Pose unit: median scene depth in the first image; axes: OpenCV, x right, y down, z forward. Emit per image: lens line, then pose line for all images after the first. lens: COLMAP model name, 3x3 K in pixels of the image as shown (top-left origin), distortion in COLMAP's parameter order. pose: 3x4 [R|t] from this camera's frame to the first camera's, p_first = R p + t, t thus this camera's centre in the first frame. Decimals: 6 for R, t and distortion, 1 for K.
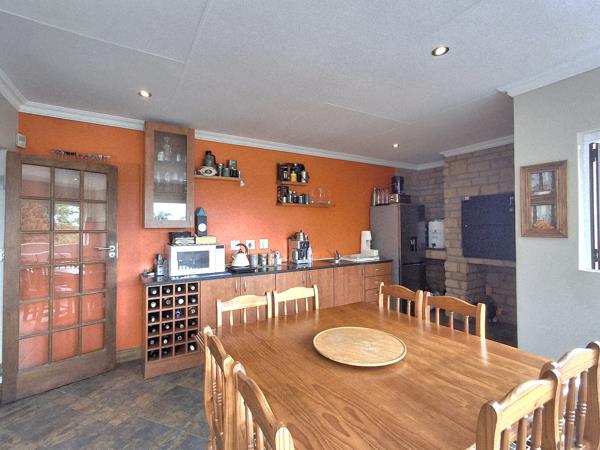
lens RADIAL K [[276.9, 0, 293.0], [0, 276.9, 221.9], [0, 0, 1]] dist [0.000387, -0.000016]
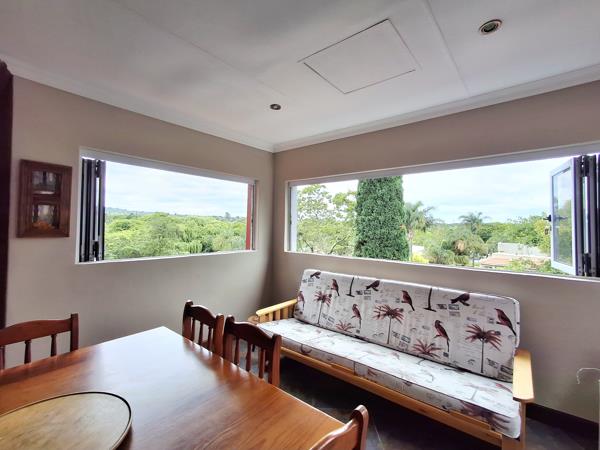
lens RADIAL K [[276.9, 0, 293.0], [0, 276.9, 221.9], [0, 0, 1]] dist [0.000387, -0.000016]
pose [[-0.340020, 0.017717, 0.940251, -0.255318], [-0.024670, 0.999310, -0.027751, 0.004661], [-0.940094, -0.032632, -0.339349, 0.379243]]
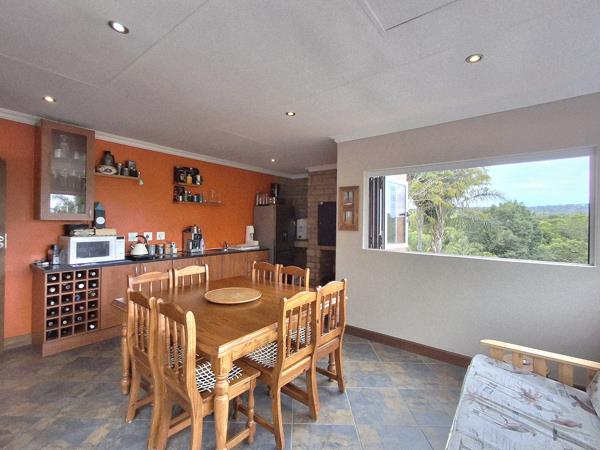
lens RADIAL K [[276.9, 0, 293.0], [0, 276.9, 221.9], [0, 0, 1]] dist [0.000387, -0.000016]
pose [[0.929040, 0.017543, 0.369564, -0.024711], [-0.023397, 0.999662, 0.011363, -0.005403], [-0.369240, -0.019204, 0.929136, -0.334624]]
